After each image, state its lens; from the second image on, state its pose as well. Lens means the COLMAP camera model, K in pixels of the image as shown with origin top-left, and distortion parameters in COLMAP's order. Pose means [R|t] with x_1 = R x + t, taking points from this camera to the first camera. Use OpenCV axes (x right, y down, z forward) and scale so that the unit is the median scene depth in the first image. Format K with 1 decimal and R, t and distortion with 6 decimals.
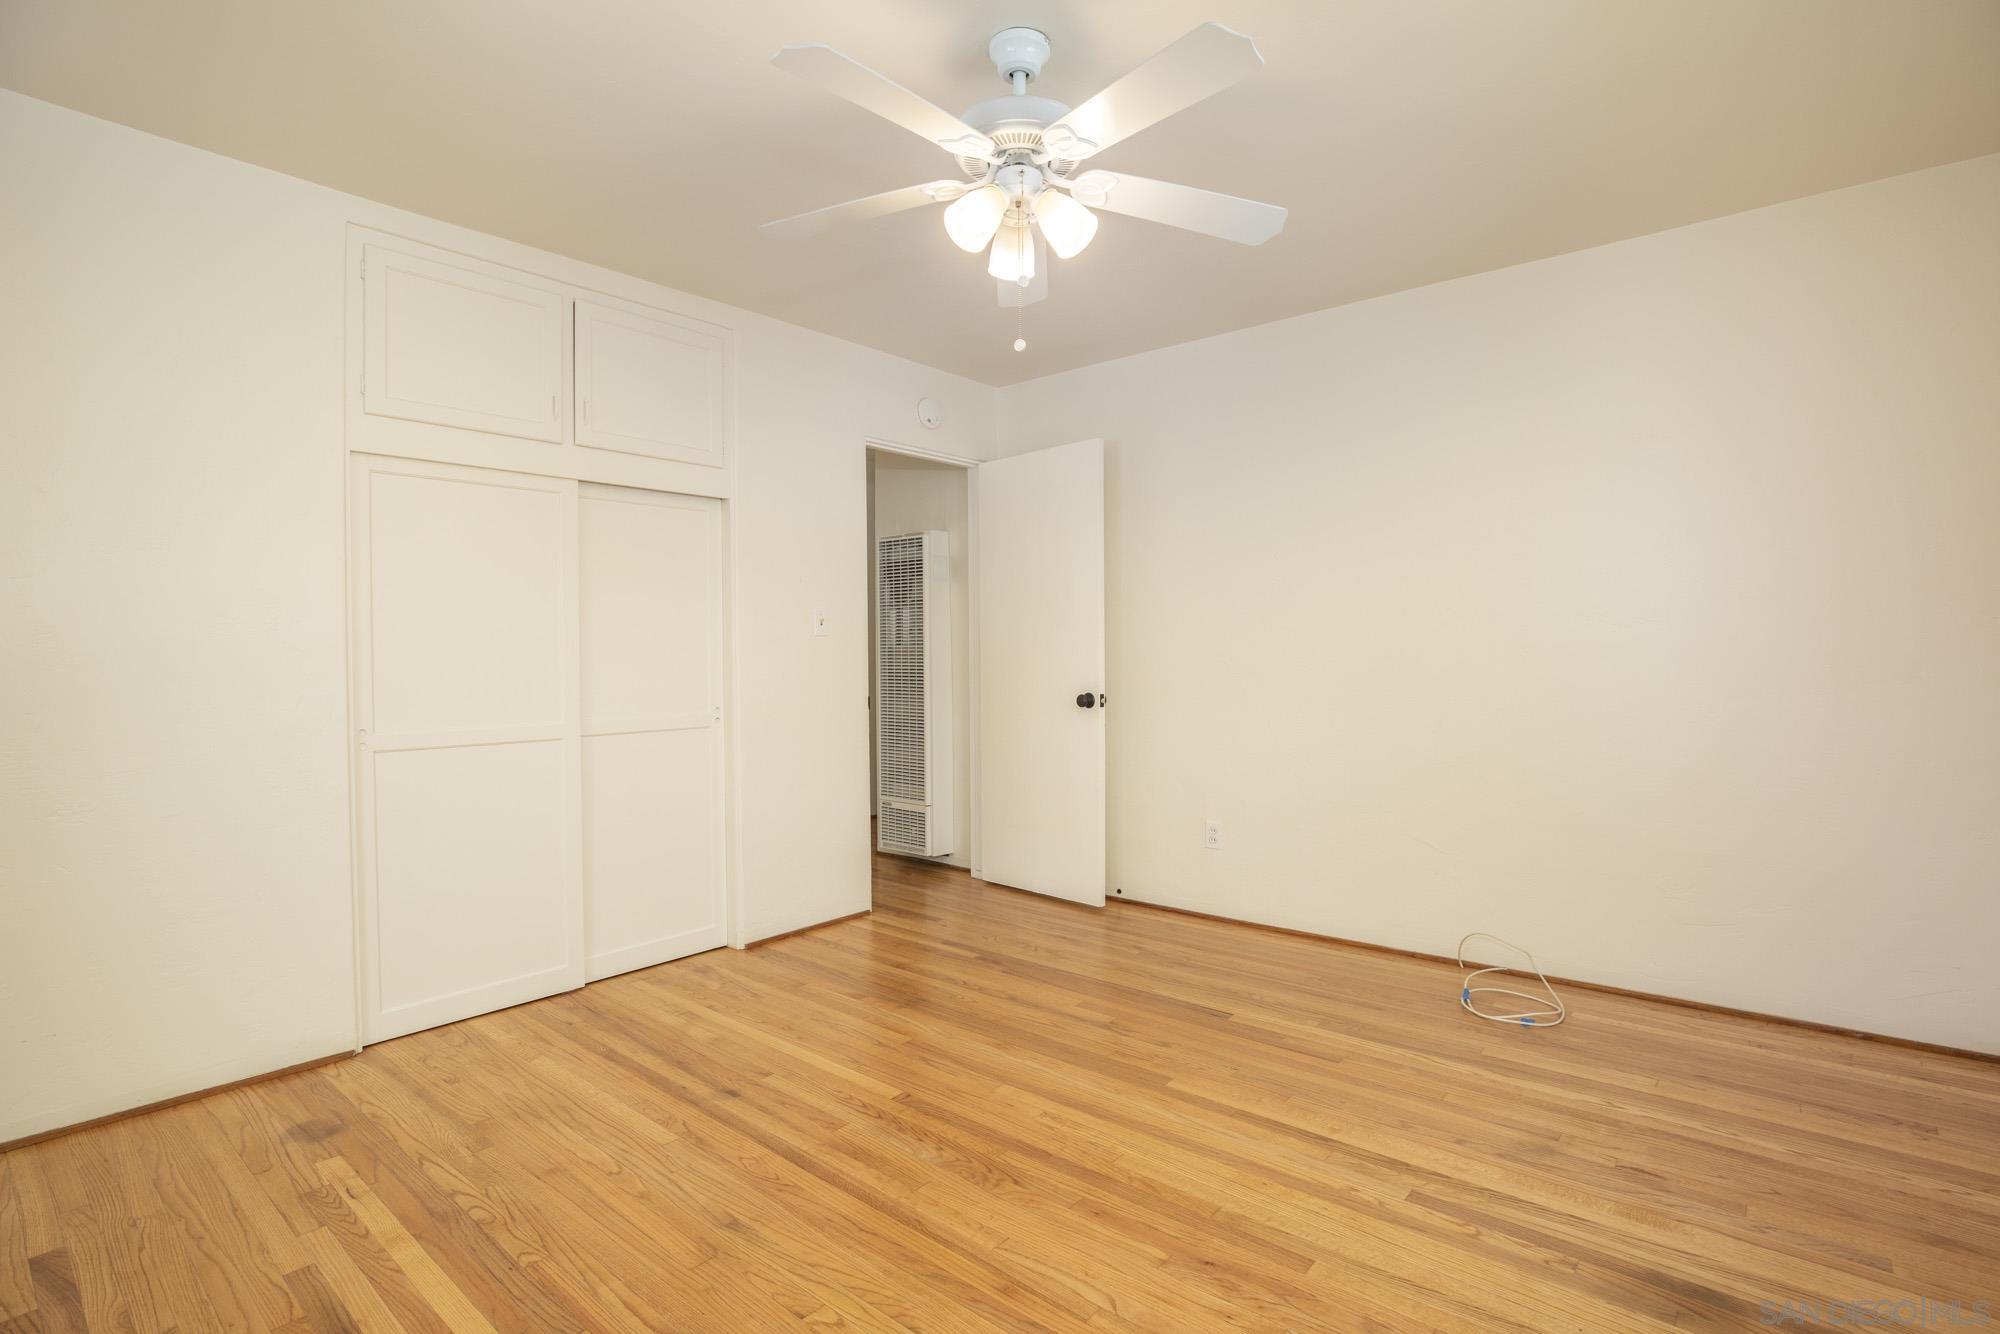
lens RADIAL K [[960.8, 0, 1003.7], [0, 960.8, 672.0], [0, 0, 1]] dist [-0.029887, 0.002069]
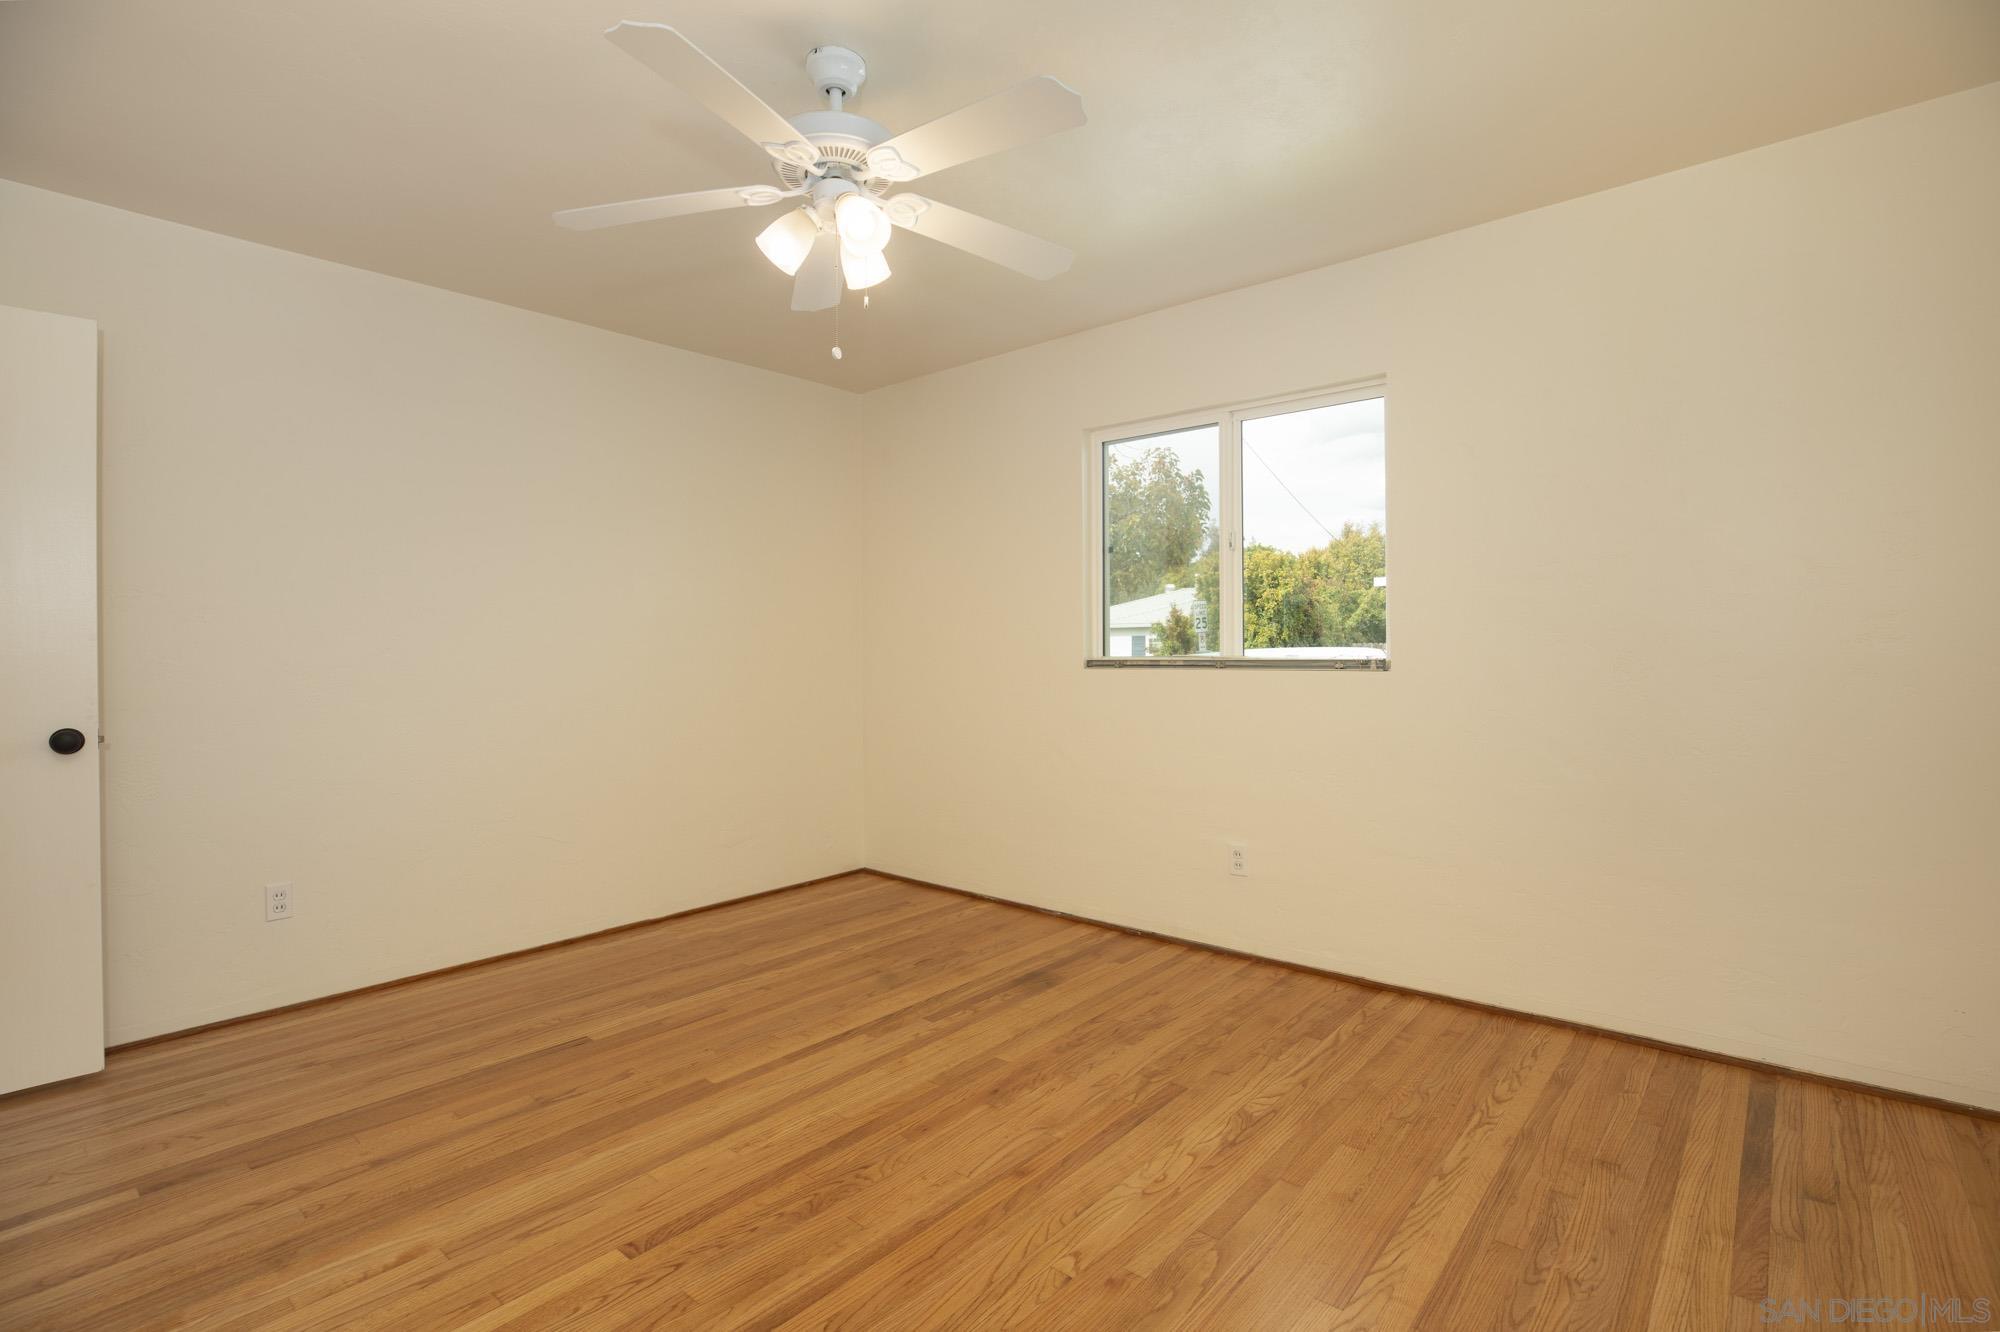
lens RADIAL K [[925.7, 0, 997.7], [0, 925.7, 656.6], [0, 0, 1]] dist [-0.038360, 0.009013]
pose [[0.014257, 0.000074, 0.999898, -0.798654], [0.032538, 0.999470, -0.000538, -0.007597], [-0.999369, 0.032542, 0.014247, 0.678828]]
